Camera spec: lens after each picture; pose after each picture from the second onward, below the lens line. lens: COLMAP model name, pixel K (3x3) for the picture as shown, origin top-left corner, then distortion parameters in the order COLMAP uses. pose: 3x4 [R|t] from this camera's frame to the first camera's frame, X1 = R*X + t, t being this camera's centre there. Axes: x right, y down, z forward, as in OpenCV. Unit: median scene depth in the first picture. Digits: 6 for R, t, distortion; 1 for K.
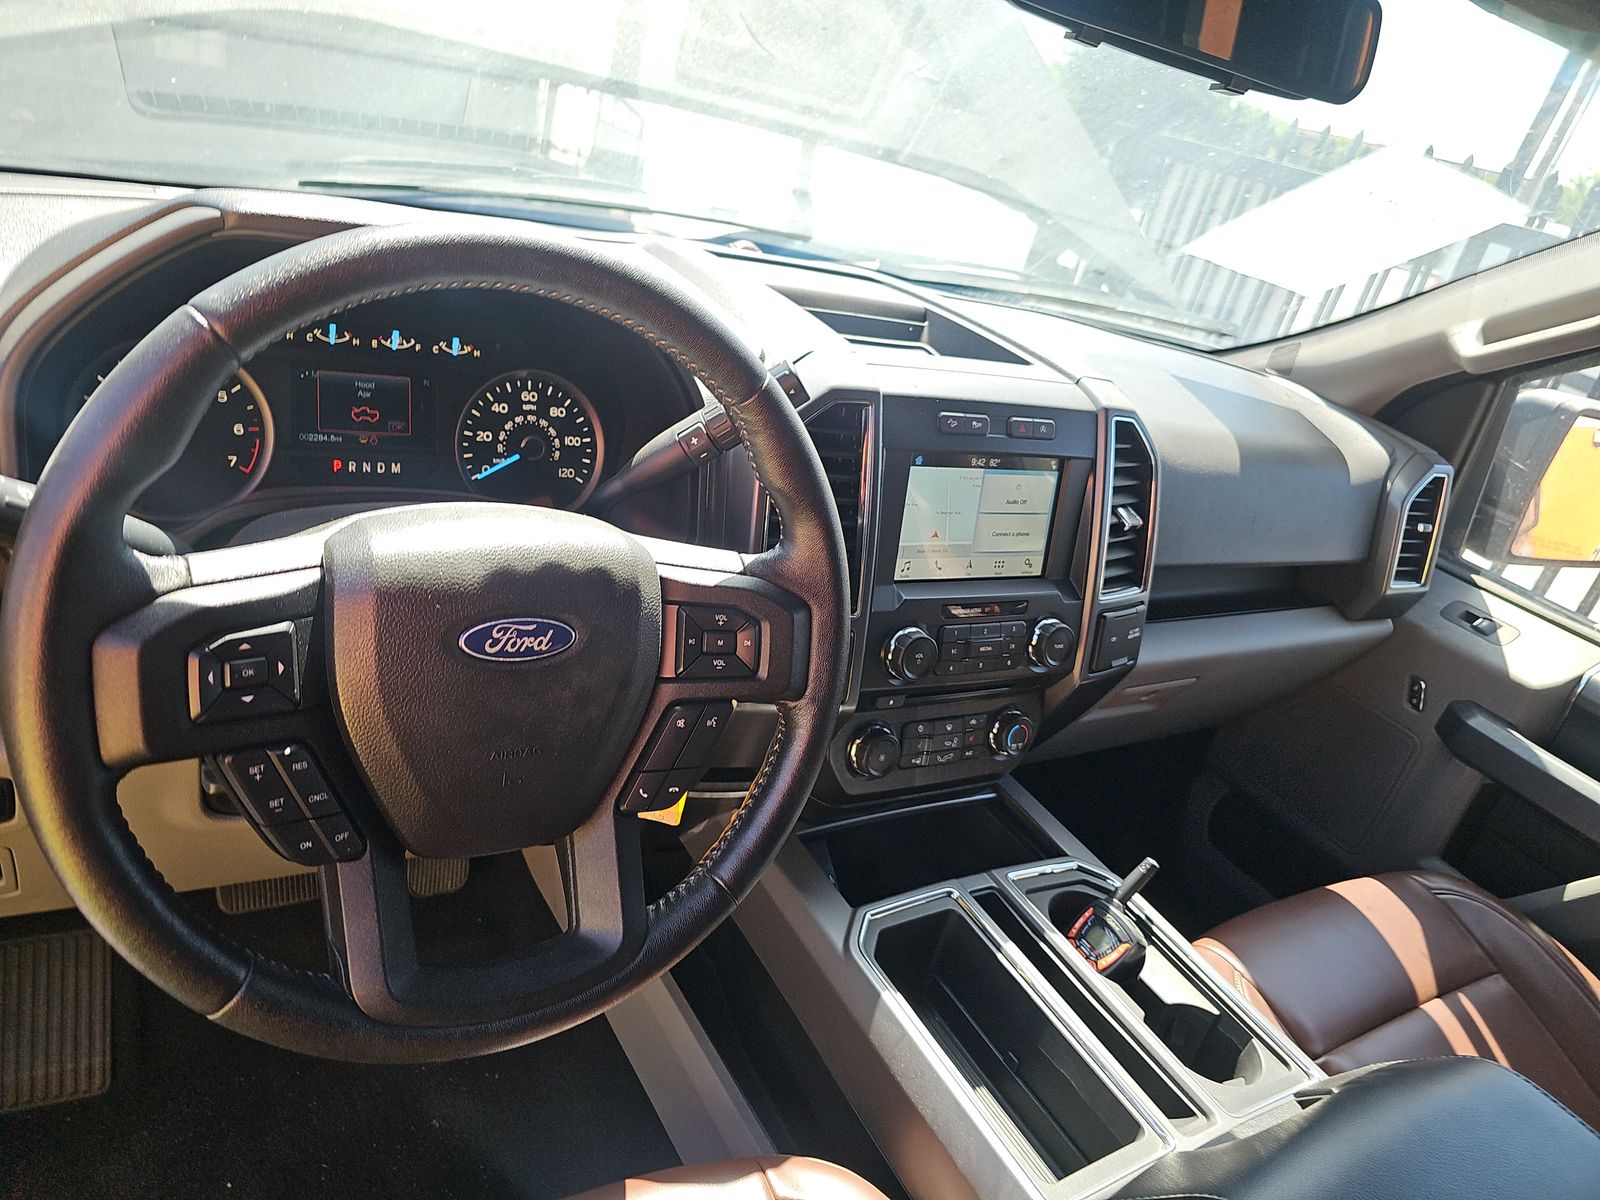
lens RADIAL K [[1064.0, 0, 788.9], [0, 1064.0, 587.8], [0, 0, 1]] dist [0.029904, -0.044768]
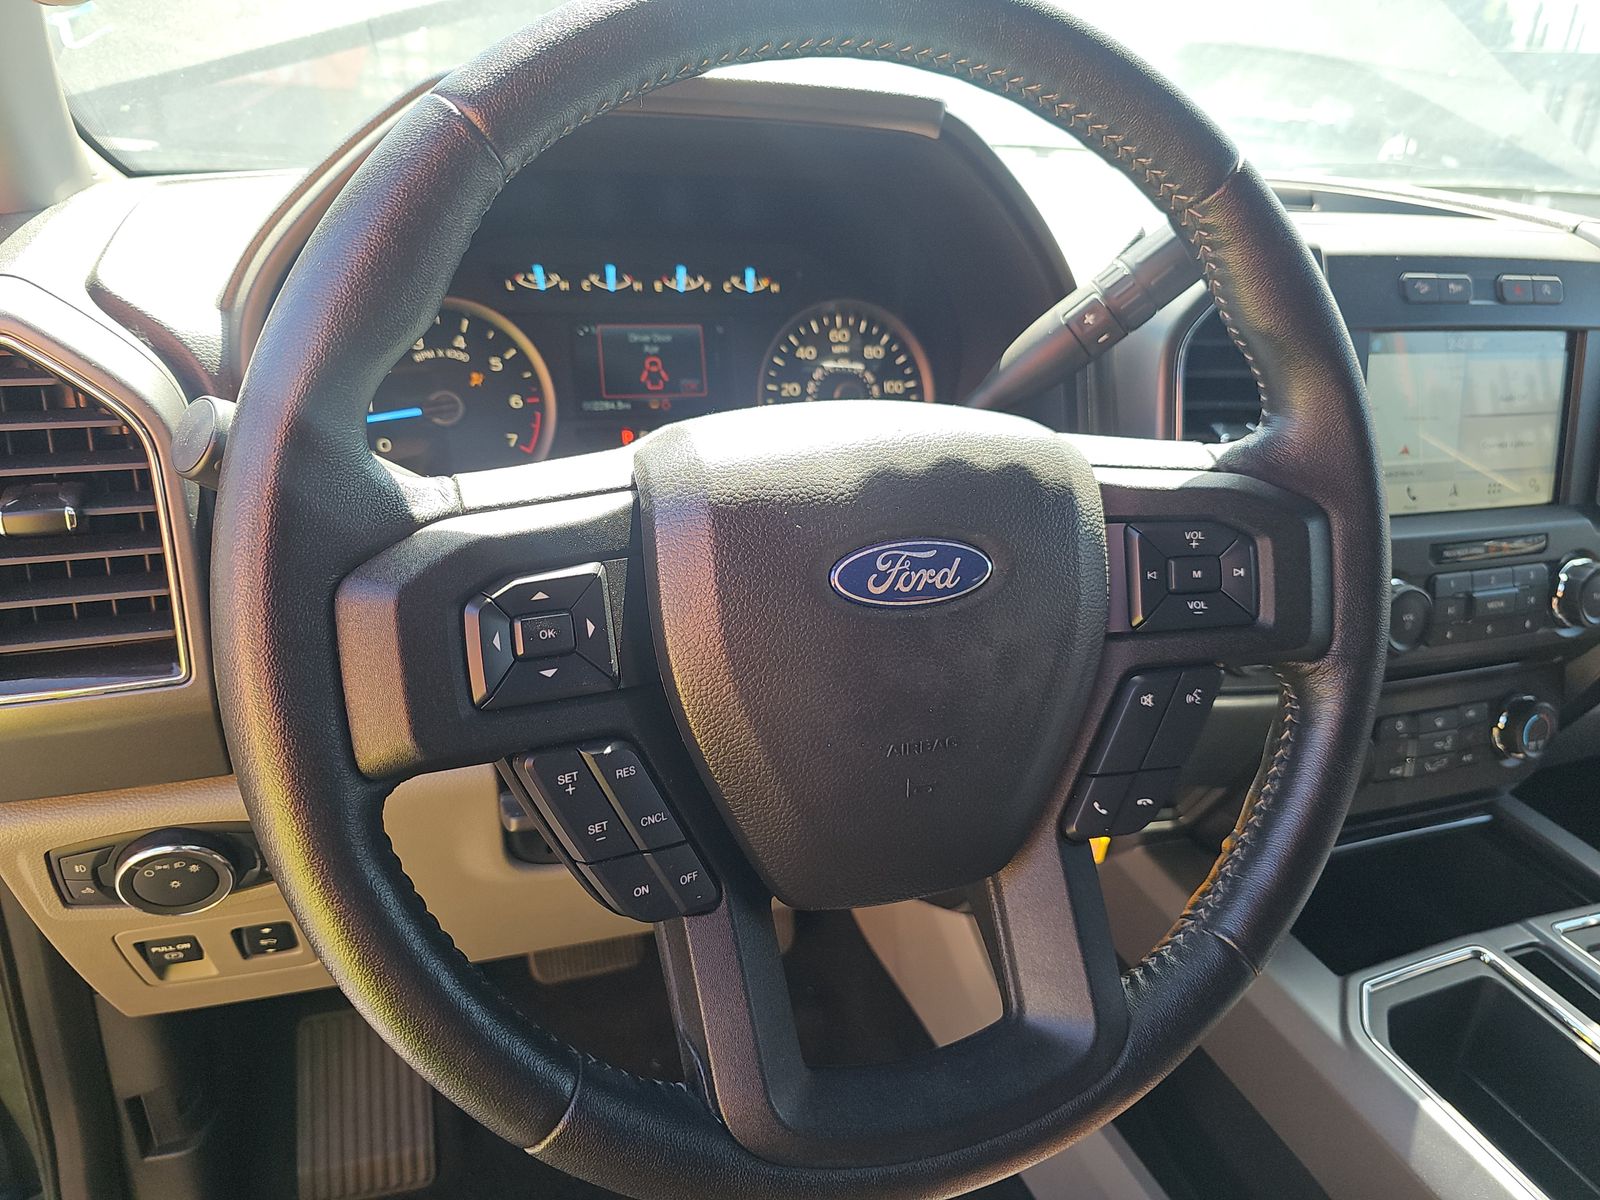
lens RADIAL K [[1064.0, 0, 773.6], [0, 1064.0, 603.9], [0, 0, 1]] dist [0.029904, -0.044768]
pose [[0.965187, -0.087714, -0.246416, -0.126140], [0.078176, 0.995771, -0.048249, 0.066156], [0.249606, 0.027305, 0.967963, 0.241811]]
